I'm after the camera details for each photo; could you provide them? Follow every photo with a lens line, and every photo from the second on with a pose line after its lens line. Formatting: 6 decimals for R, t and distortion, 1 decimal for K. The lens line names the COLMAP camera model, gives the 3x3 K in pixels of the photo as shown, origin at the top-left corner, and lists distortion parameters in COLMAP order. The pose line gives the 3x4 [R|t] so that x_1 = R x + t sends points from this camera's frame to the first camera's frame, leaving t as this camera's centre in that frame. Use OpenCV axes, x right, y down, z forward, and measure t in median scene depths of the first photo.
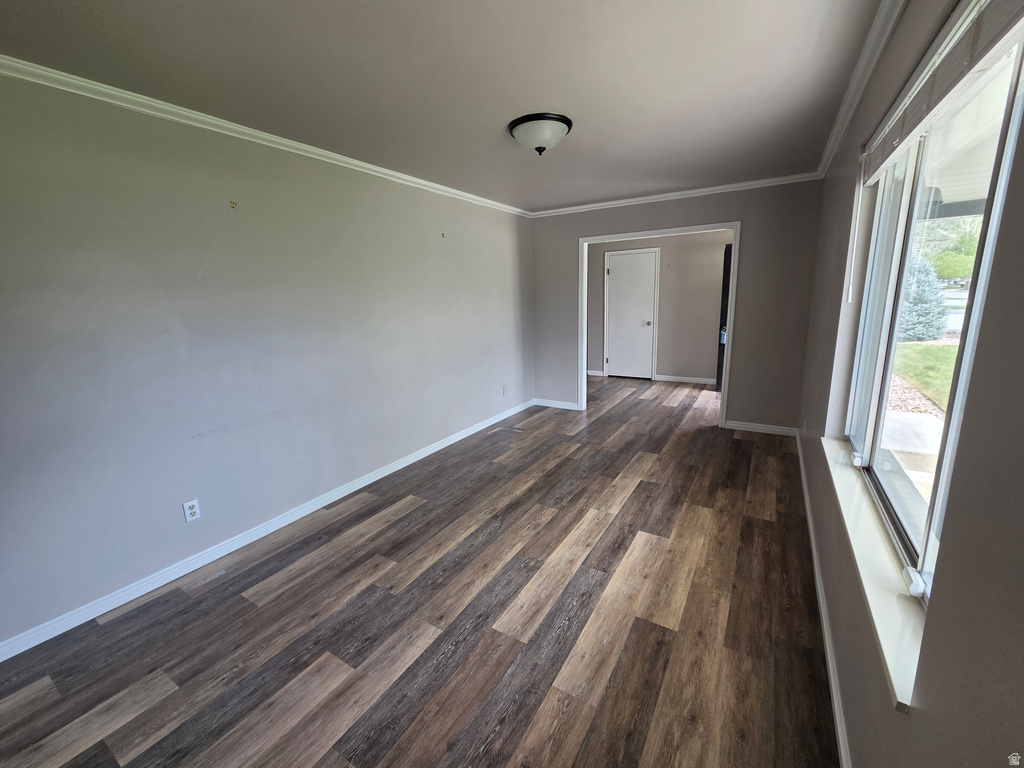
lens RADIAL K [[418.8, 0, 510.5], [0, 418.8, 380.0], [0, 0, 1]] dist [0.000536, 0.000060]
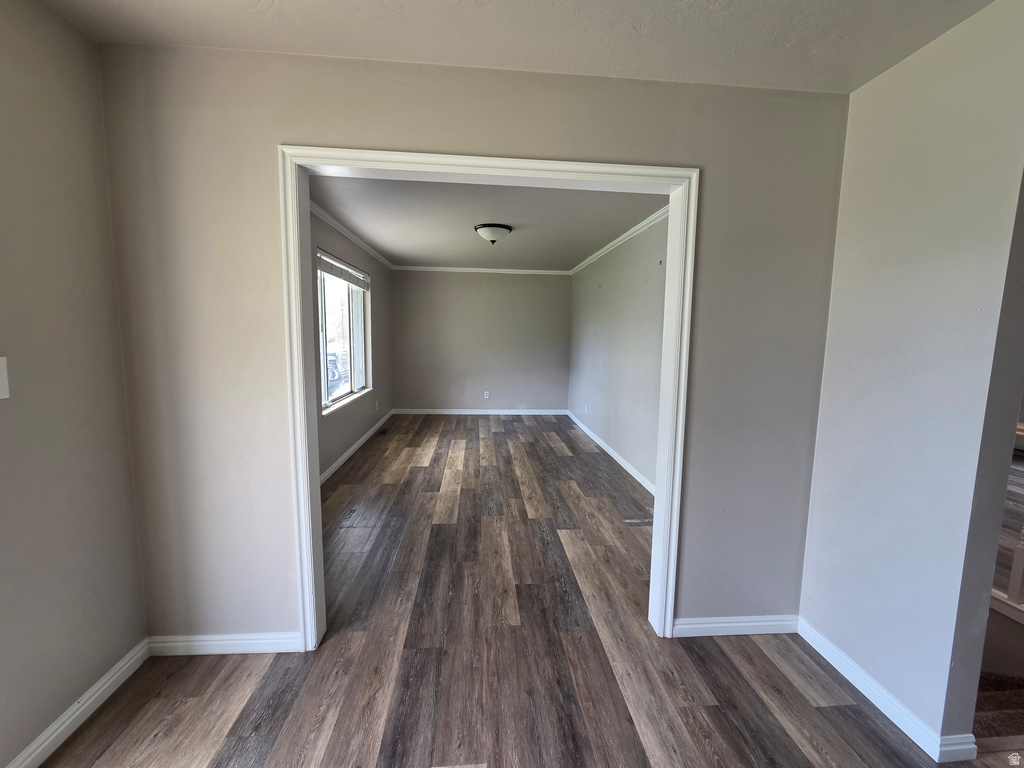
lens RADIAL K [[418.8, 0, 510.5], [0, 418.8, 380.0], [0, 0, 1]] dist [0.000536, 0.000060]
pose [[-0.805719, 0.081089, -0.586721, 0.697855], [-0.112825, 0.951434, 0.286432, -0.340172], [0.581453, 0.296980, -0.757440, 1.652699]]
